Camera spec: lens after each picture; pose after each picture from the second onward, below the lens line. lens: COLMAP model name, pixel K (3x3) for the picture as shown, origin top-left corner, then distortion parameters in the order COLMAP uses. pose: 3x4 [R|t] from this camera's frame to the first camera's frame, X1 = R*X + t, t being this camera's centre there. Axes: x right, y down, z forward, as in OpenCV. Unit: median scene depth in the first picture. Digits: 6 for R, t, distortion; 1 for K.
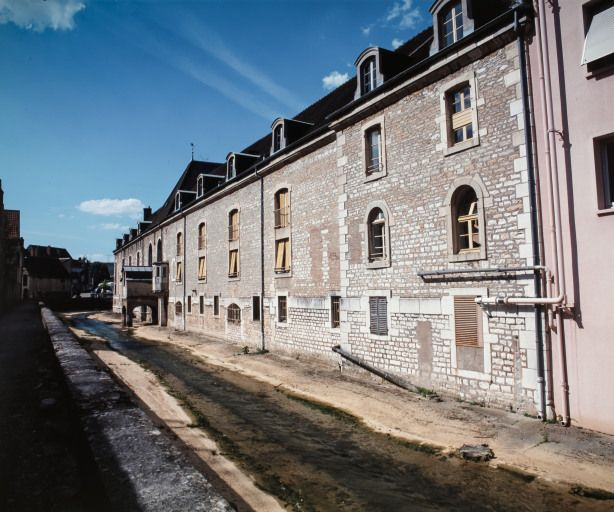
lens RADIAL K [[491.6, 0, 307.2], [0, 491.6, 254.4], [0, 0, 1]] dist [-0.084781, 0.031848]
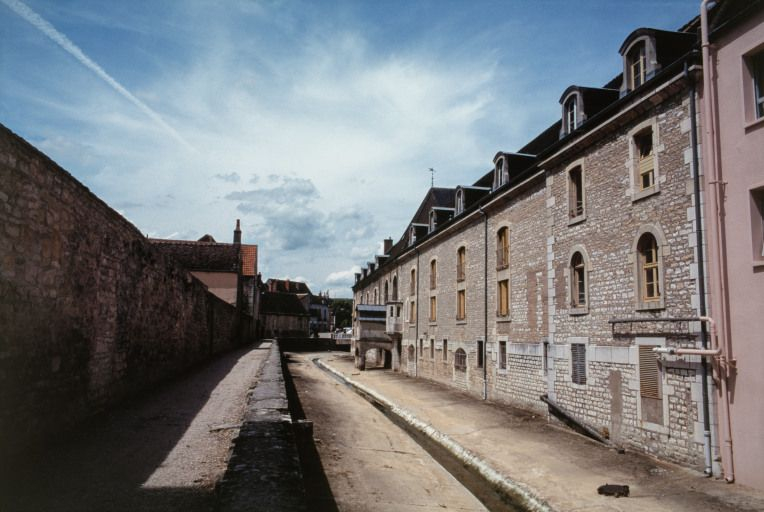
lens RADIAL K [[597.1, 0, 381.2], [0, 597.1, 255.5], [0, 0, 1]] dist [-0.057194, 0.072746]
pose [[0.942947, -0.010859, -0.332767, 0.176628], [-0.008718, 0.998320, -0.057282, -0.018405], [0.332830, 0.056916, 0.941268, -0.252835]]
